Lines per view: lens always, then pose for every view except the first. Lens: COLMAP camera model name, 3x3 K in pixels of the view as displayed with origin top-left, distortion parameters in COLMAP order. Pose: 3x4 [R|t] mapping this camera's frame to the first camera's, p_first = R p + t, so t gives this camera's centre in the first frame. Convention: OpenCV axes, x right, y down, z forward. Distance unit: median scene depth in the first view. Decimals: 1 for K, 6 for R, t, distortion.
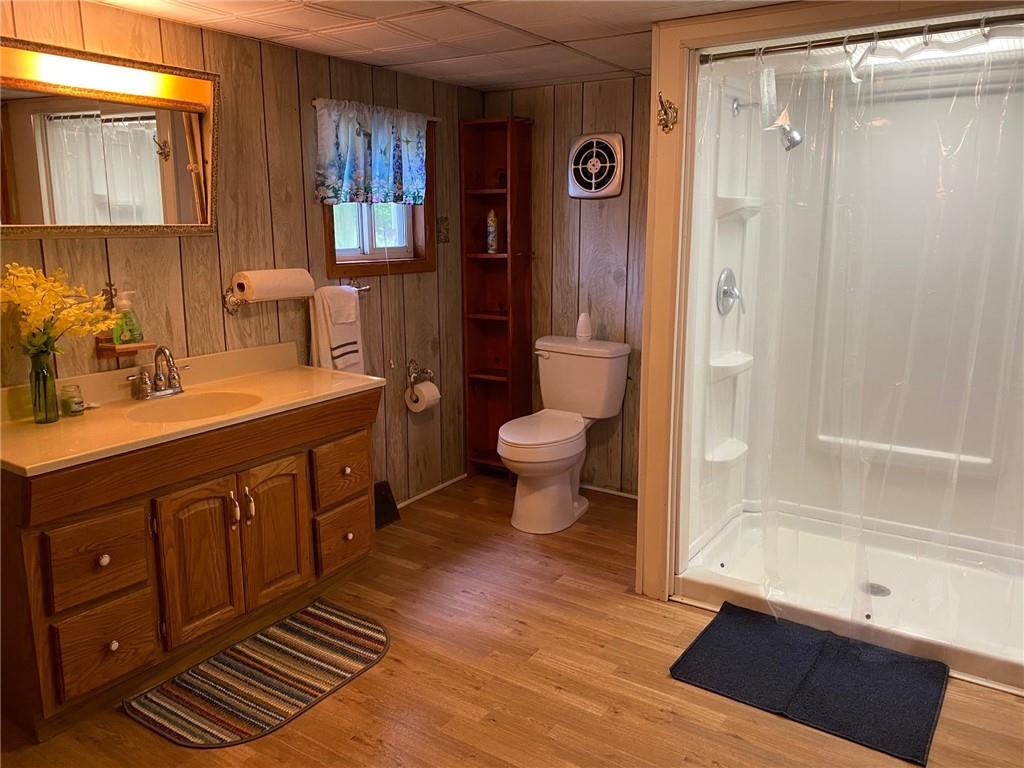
lens RADIAL K [[780.1, 0, 517.9], [0, 780.1, 377.6], [0, 0, 1]] dist [0.047884, -0.070156]
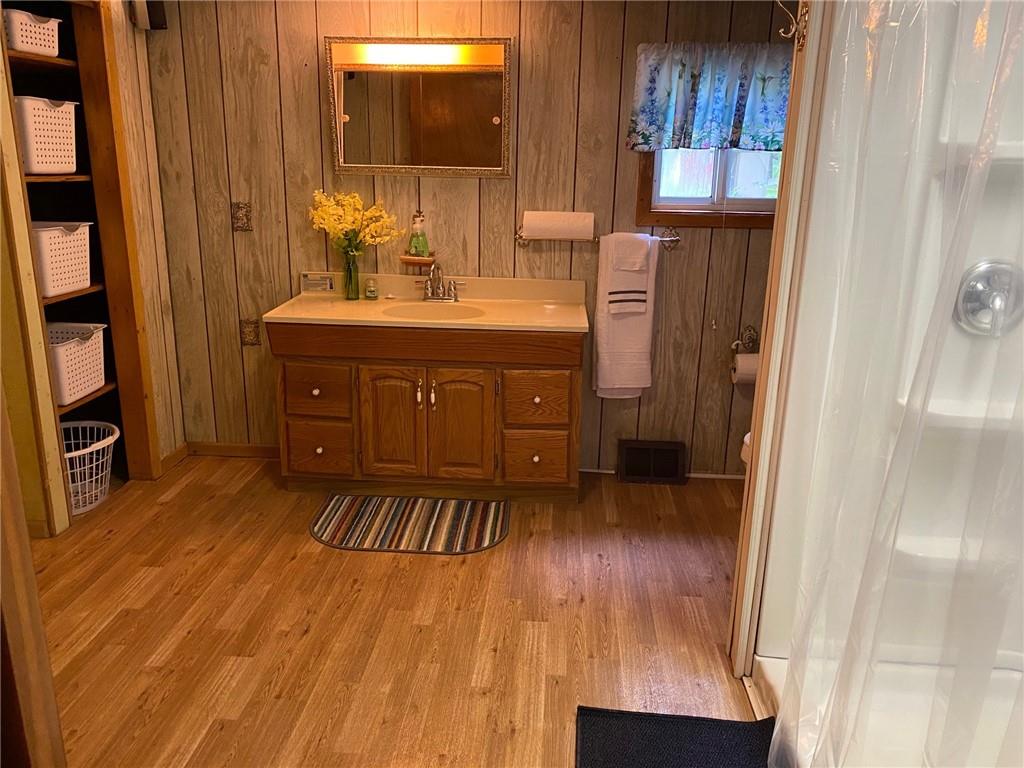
lens RADIAL K [[780.1, 0, 512.9], [0, 780.1, 385.9], [0, 0, 1]] dist [0.047884, -0.070156]
pose [[0.481976, 0.254080, -0.838536, 0.713739], [-0.190792, 0.964501, 0.182583, -0.098087], [0.855160, 0.071986, 0.513342, 0.430496]]
